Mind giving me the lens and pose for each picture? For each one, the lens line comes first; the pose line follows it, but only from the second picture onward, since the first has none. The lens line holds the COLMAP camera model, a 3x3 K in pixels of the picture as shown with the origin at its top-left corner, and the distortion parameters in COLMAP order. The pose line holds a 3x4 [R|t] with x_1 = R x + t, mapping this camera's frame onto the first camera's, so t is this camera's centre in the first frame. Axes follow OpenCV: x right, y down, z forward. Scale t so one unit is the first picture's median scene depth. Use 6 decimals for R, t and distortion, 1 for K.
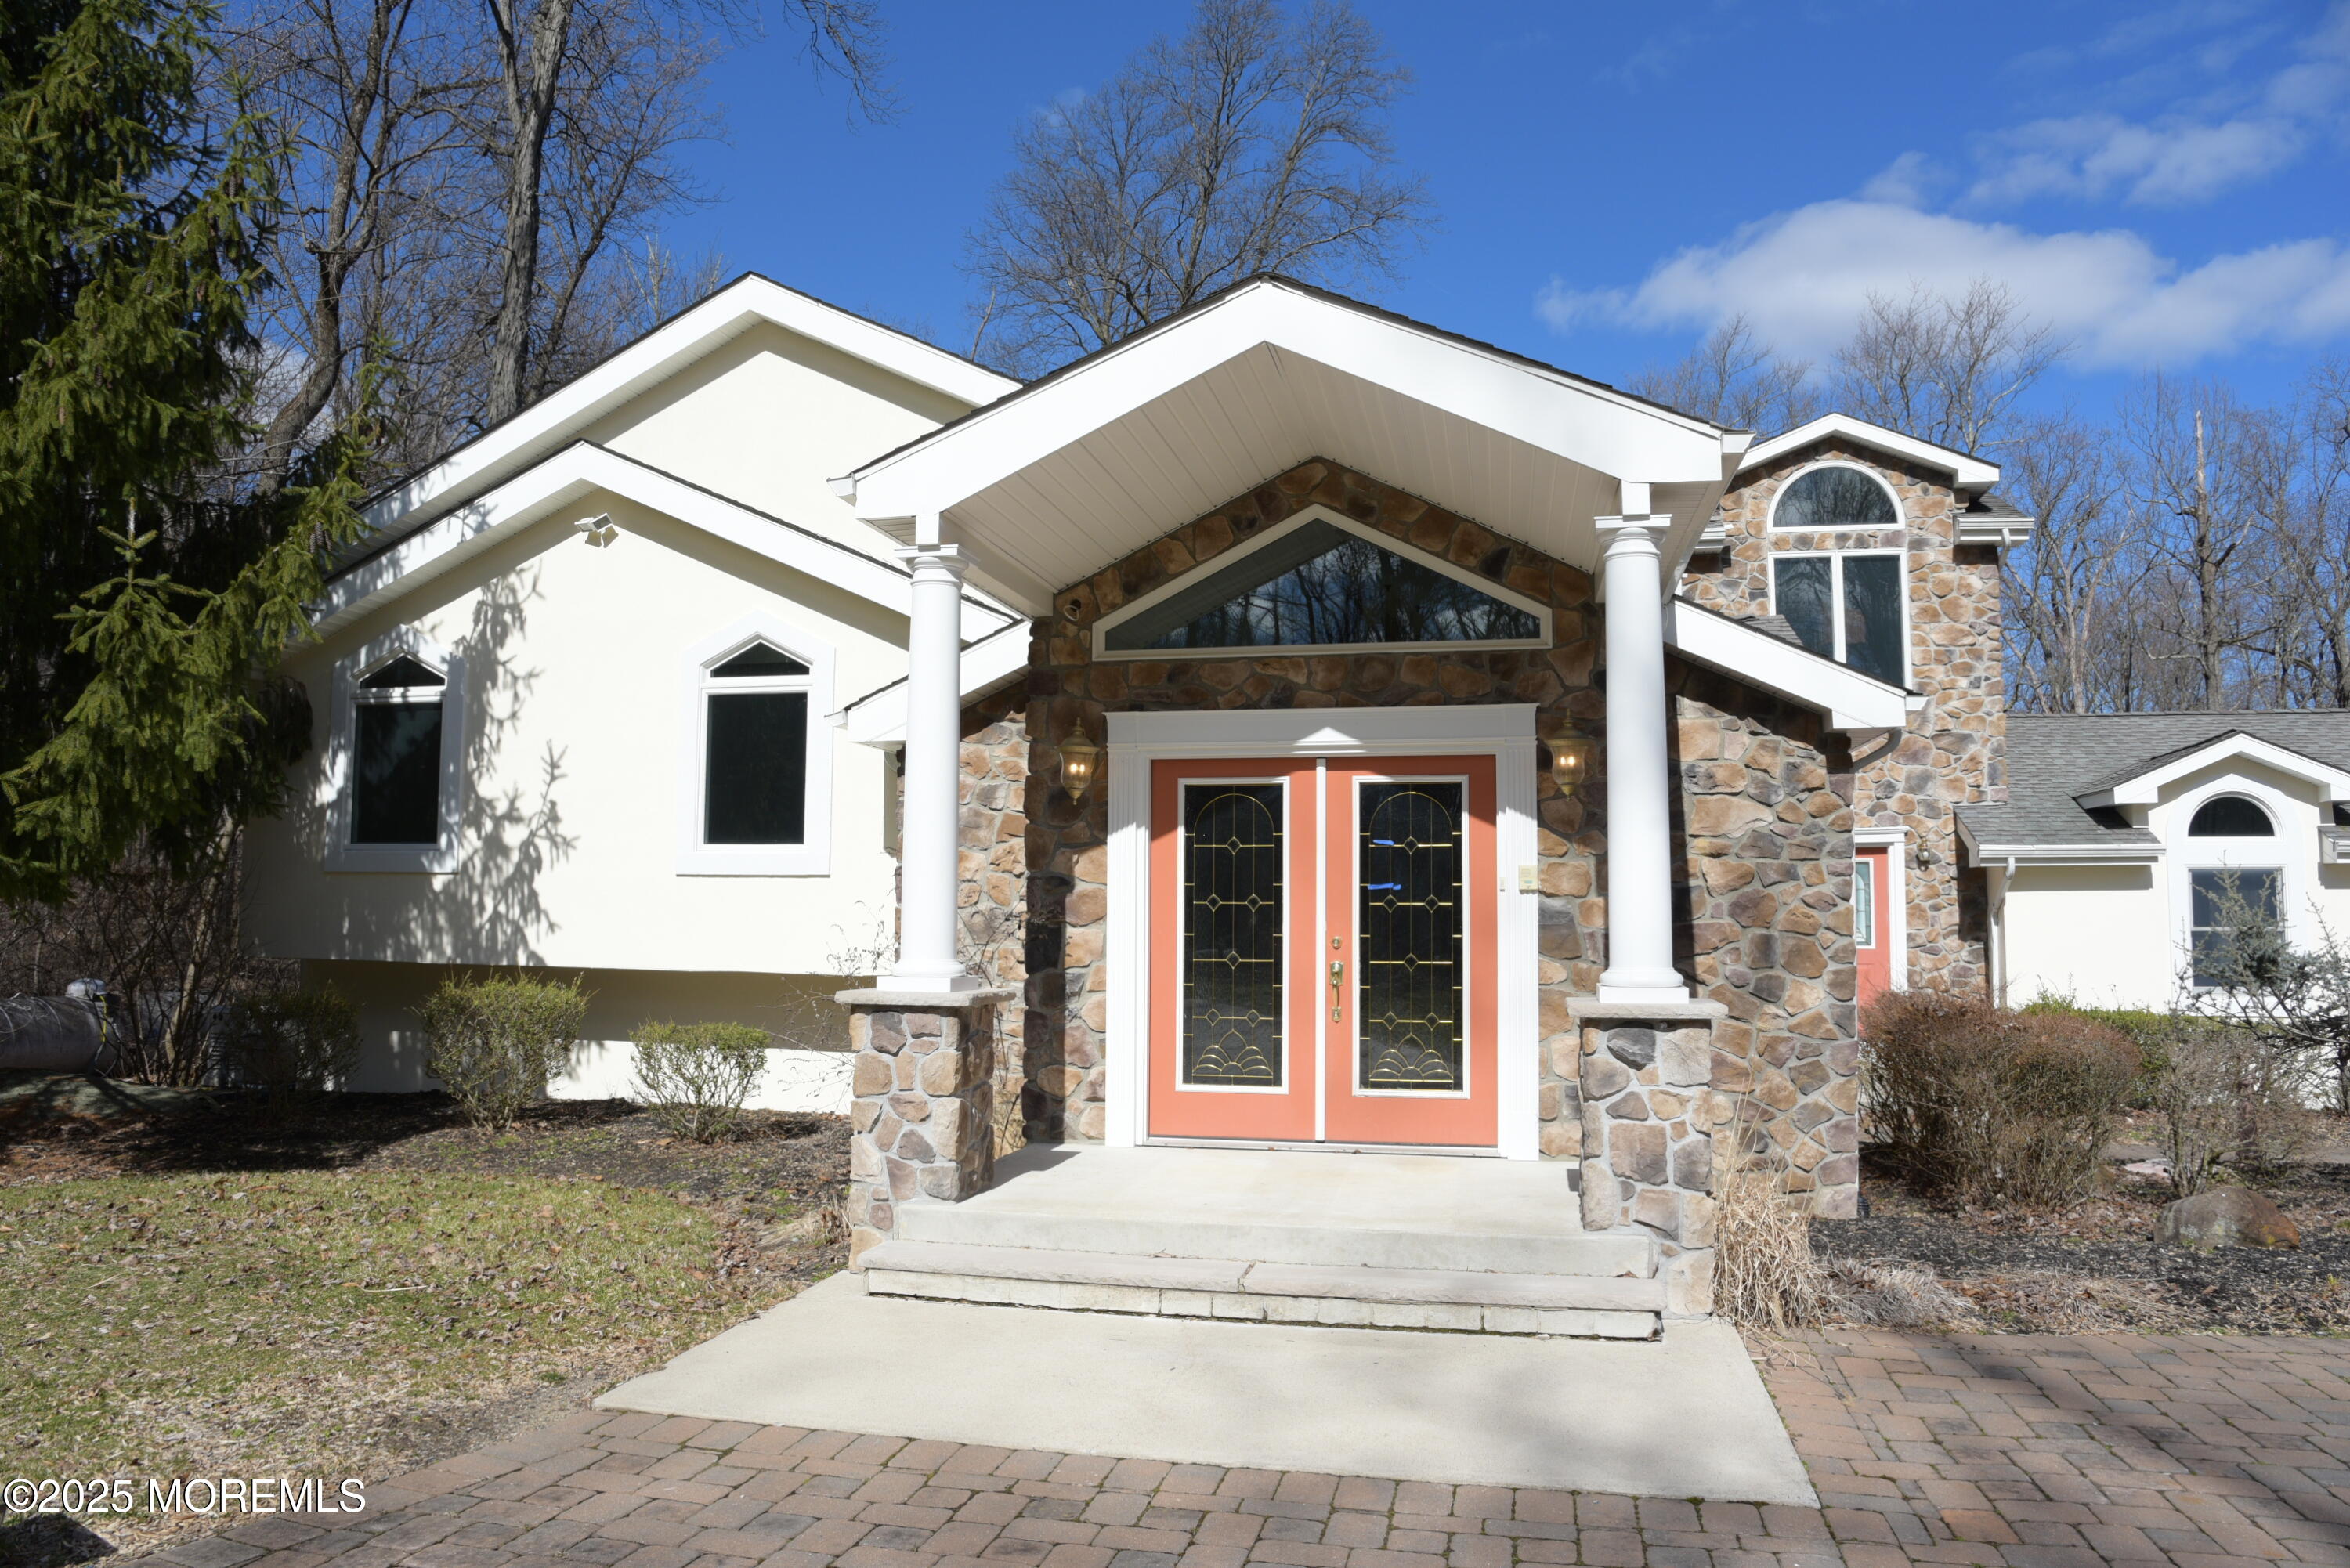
lens RADIAL K [[1604.1, 0, 1175.0], [0, 1604.1, 784.0], [0, 0, 1]] dist [-0.109176, 0.052740]
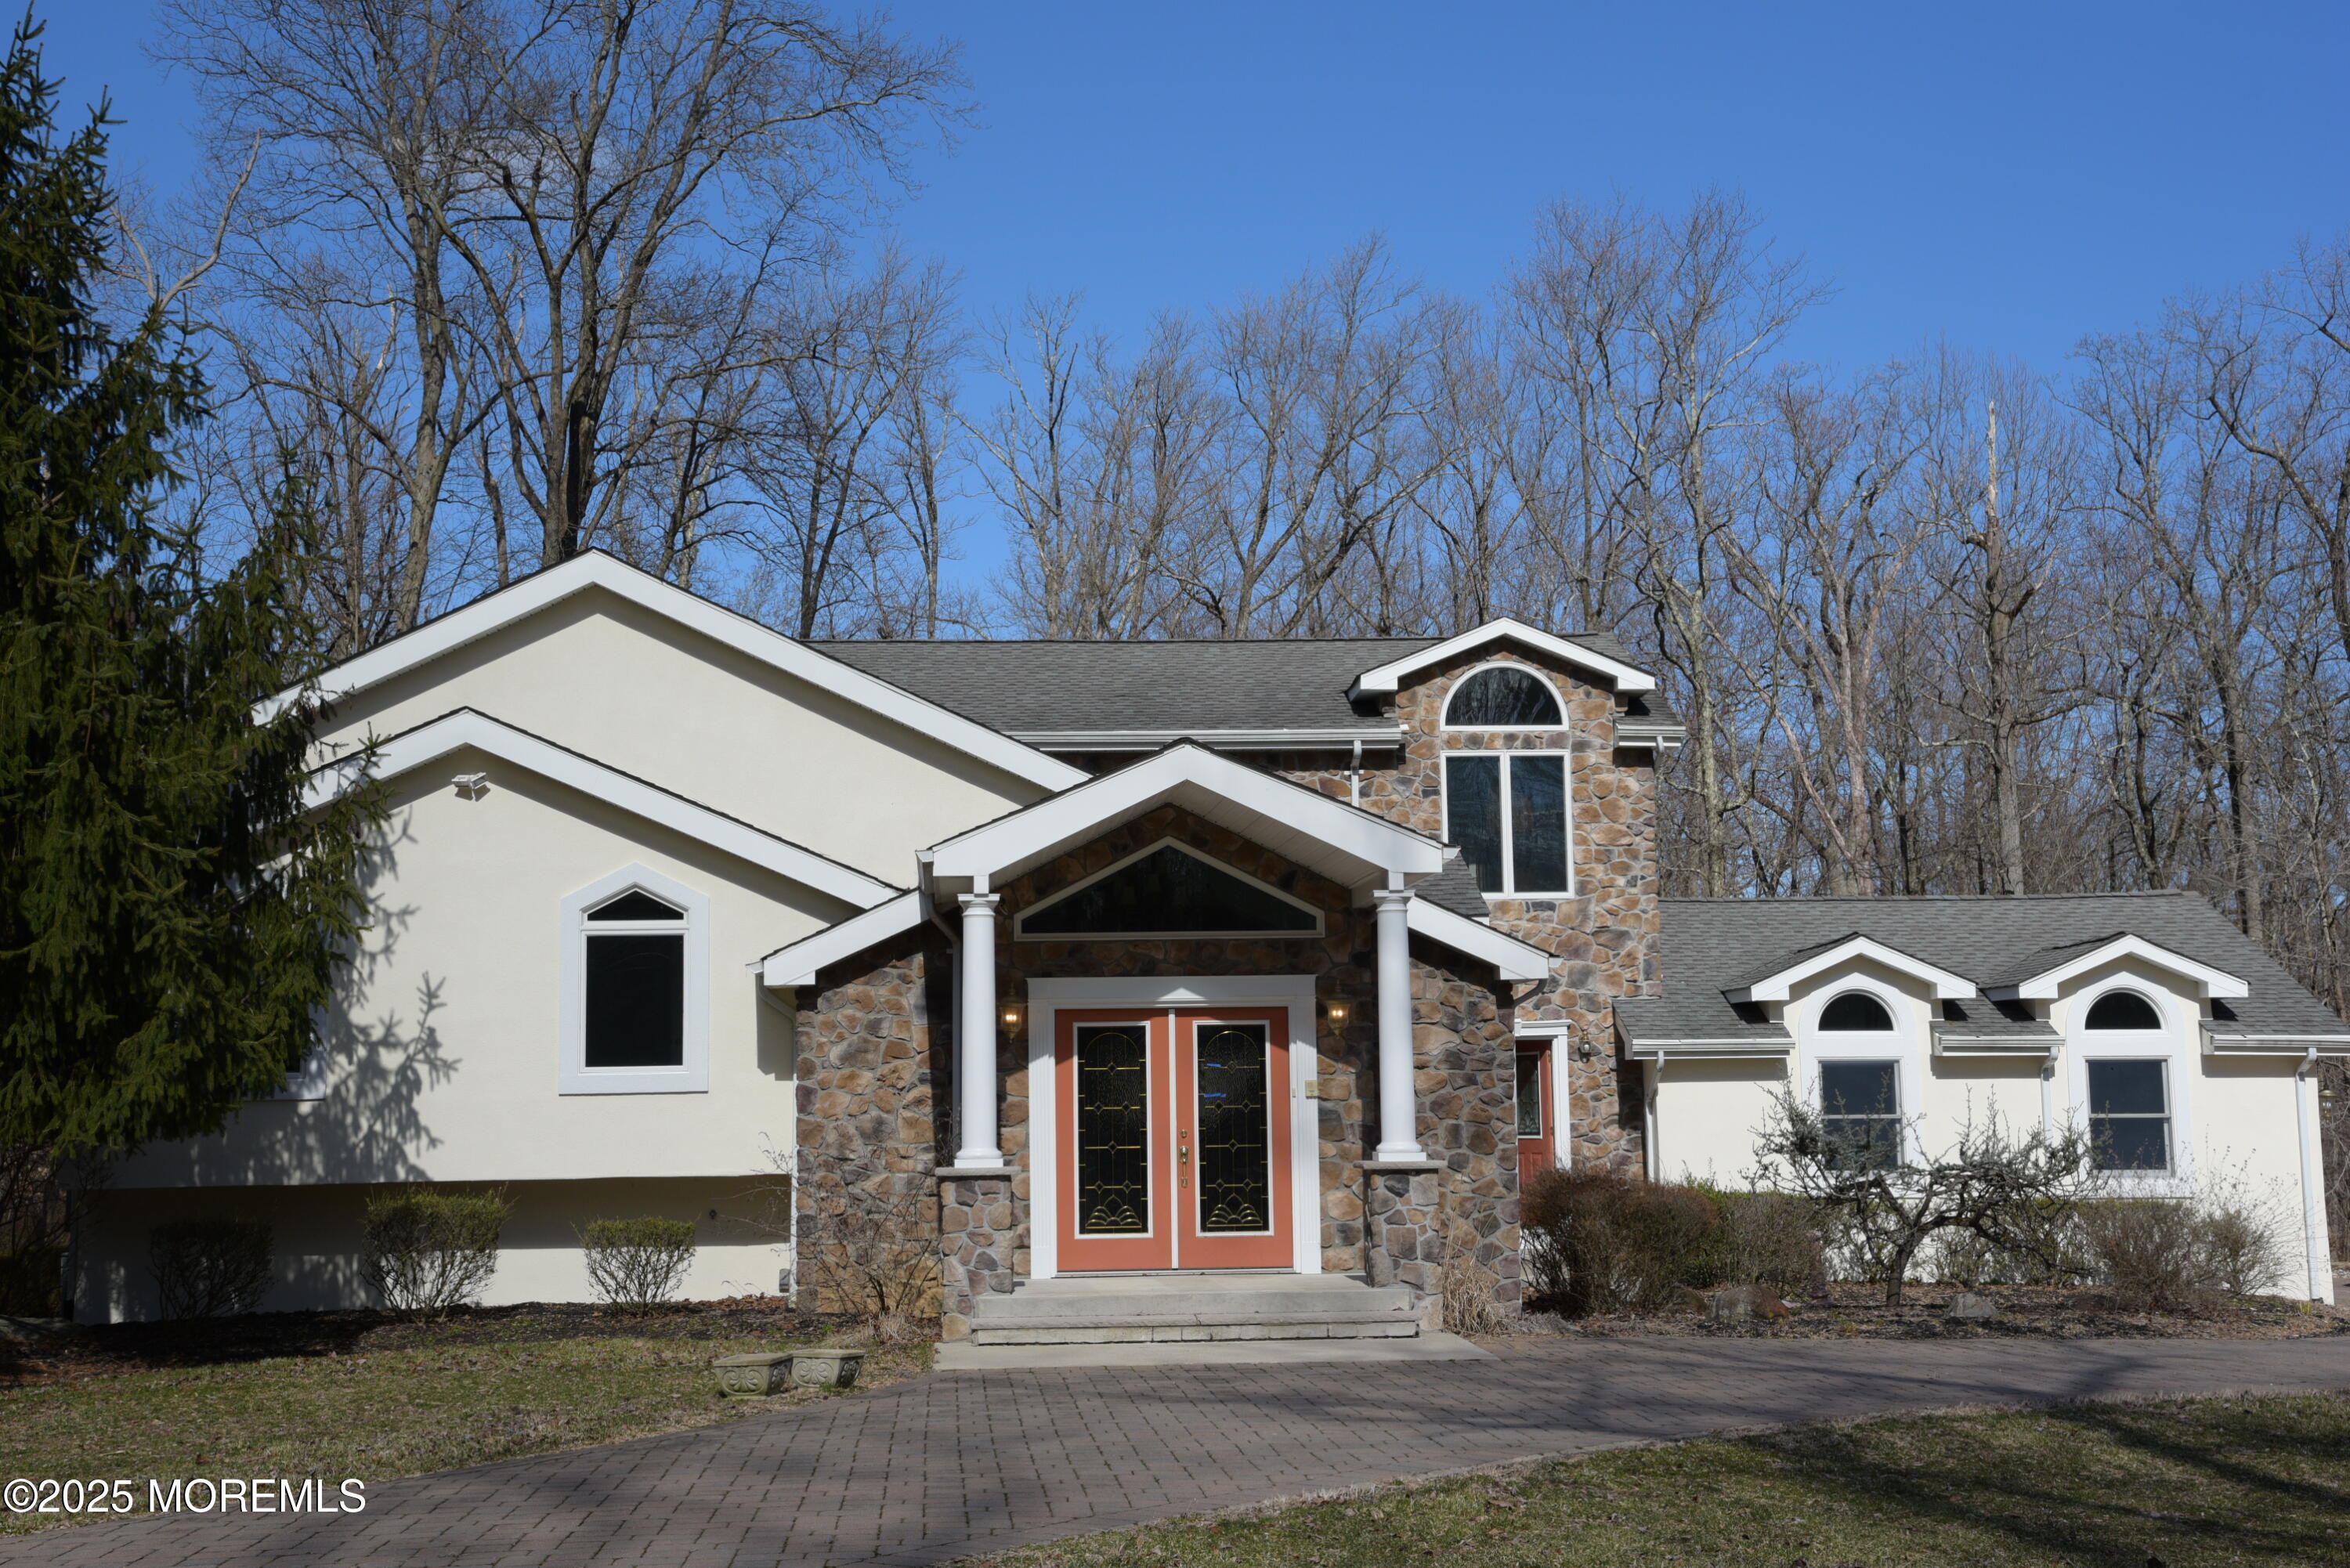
lens RADIAL K [[2768.4, 0, 1175.0], [0, 2768.4, 784.0], [0, 0, 1]] dist [0.154792, -1.163230]
pose [[0.961555, 0.011571, 0.274368, -0.430452], [-0.001936, 0.999373, -0.035362, -0.093698], [-0.274605, 0.033471, 0.960974, -1.035041]]
